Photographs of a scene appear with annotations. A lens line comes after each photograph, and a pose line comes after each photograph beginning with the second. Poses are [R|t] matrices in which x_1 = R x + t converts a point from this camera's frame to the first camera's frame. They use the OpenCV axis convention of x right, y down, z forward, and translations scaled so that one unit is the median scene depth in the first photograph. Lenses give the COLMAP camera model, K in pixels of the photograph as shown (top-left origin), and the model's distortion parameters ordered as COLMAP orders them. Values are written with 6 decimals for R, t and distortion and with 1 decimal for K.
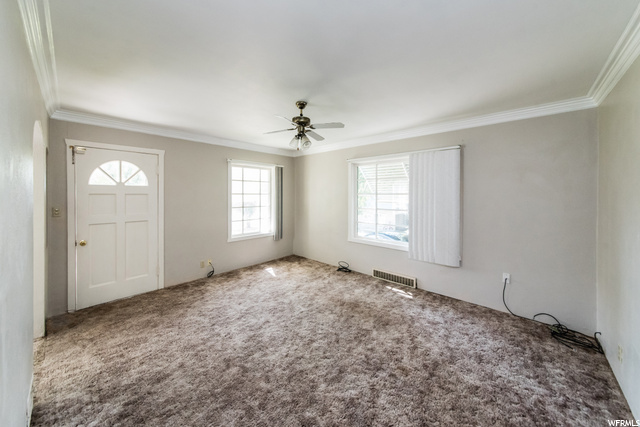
lens RADIAL K [[249.4, 0, 321.7], [0, 249.4, 197.7], [0, 0, 1]] dist [0.001404, 0.000047]
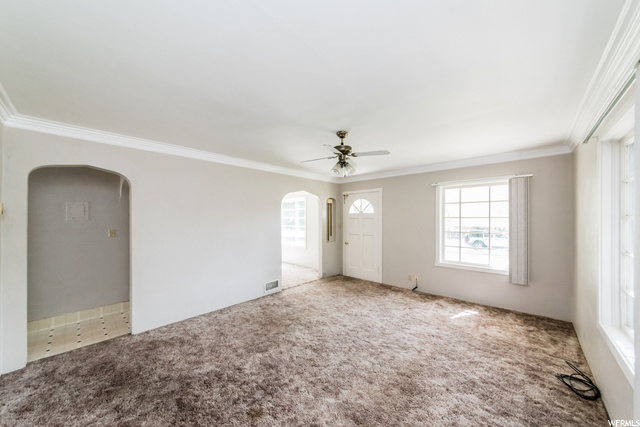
lens RADIAL K [[209.5, 0, 320.0], [0, 209.5, 213.5], [0, 0, 1]] dist [0.000224, 0.000004]
pose [[-0.006117, -0.022955, -0.999718, 0.674406], [-0.009158, 0.999696, -0.022898, -0.011161], [0.999939, 0.009016, -0.006325, 0.751582]]
